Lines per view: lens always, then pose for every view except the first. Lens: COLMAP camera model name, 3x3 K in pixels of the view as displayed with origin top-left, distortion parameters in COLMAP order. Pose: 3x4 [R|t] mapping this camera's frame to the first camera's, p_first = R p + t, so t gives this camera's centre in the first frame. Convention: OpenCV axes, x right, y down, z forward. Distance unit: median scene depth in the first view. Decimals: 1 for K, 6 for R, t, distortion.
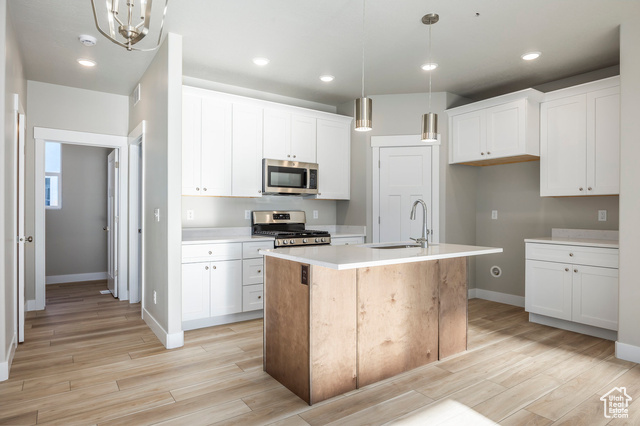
lens RADIAL K [[367.7, 0, 320.0], [0, 367.7, 213.0], [0, 0, 1]] dist [-0.016338, -0.000705]
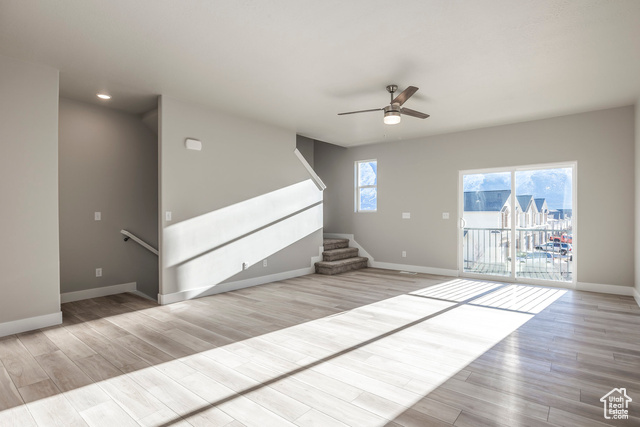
lens RADIAL K [[328.6, 0, 335.1], [0, 328.6, 213.5], [0, 0, 1]] dist [-0.002720, -0.000363]
pose [[-0.296068, -0.001911, 0.955165, -0.322928], [0.000715, 0.999997, 0.002222, 0.001926], [-0.955167, 0.001341, -0.296066, 0.177107]]
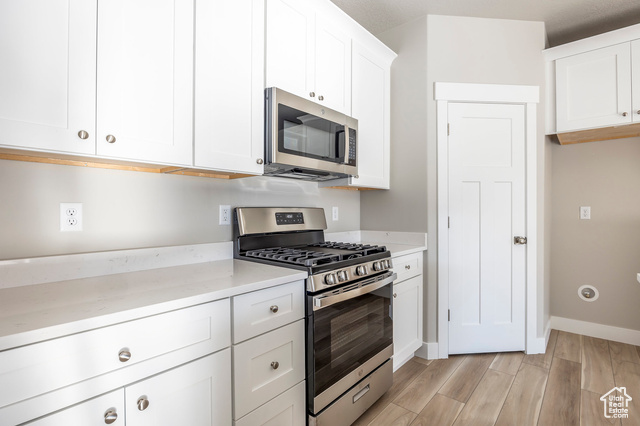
lens RADIAL K [[303.4, 0, 320.0], [0, 303.4, 213.0], [0, 0, 1]] dist [-0.003884, -0.000604]
pose [[0.968611, -0.004679, 0.248538, -0.181589], [0.003131, 0.999973, 0.006622, -0.000251], [-0.248562, -0.005636, 0.968600, 0.624921]]
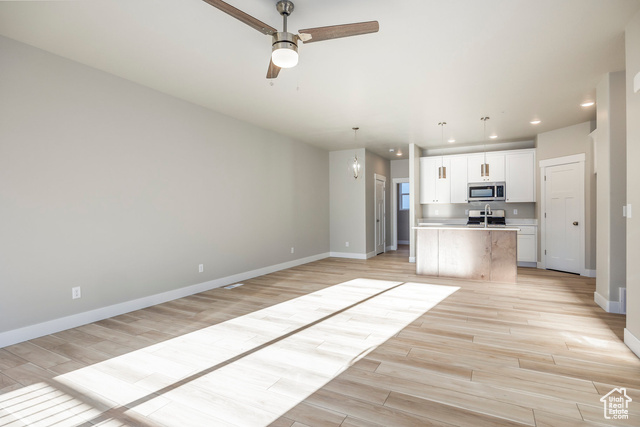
lens RADIAL K [[328.6, 0, 335.1], [0, 328.6, 213.5], [0, 0, 1]] dist [-0.002720, -0.000363]
pose [[0.472660, -0.005352, -0.881228, 1.027586], [0.006794, 0.999974, -0.002429, 0.011087], [0.881218, -0.004839, 0.472684, -0.433808]]
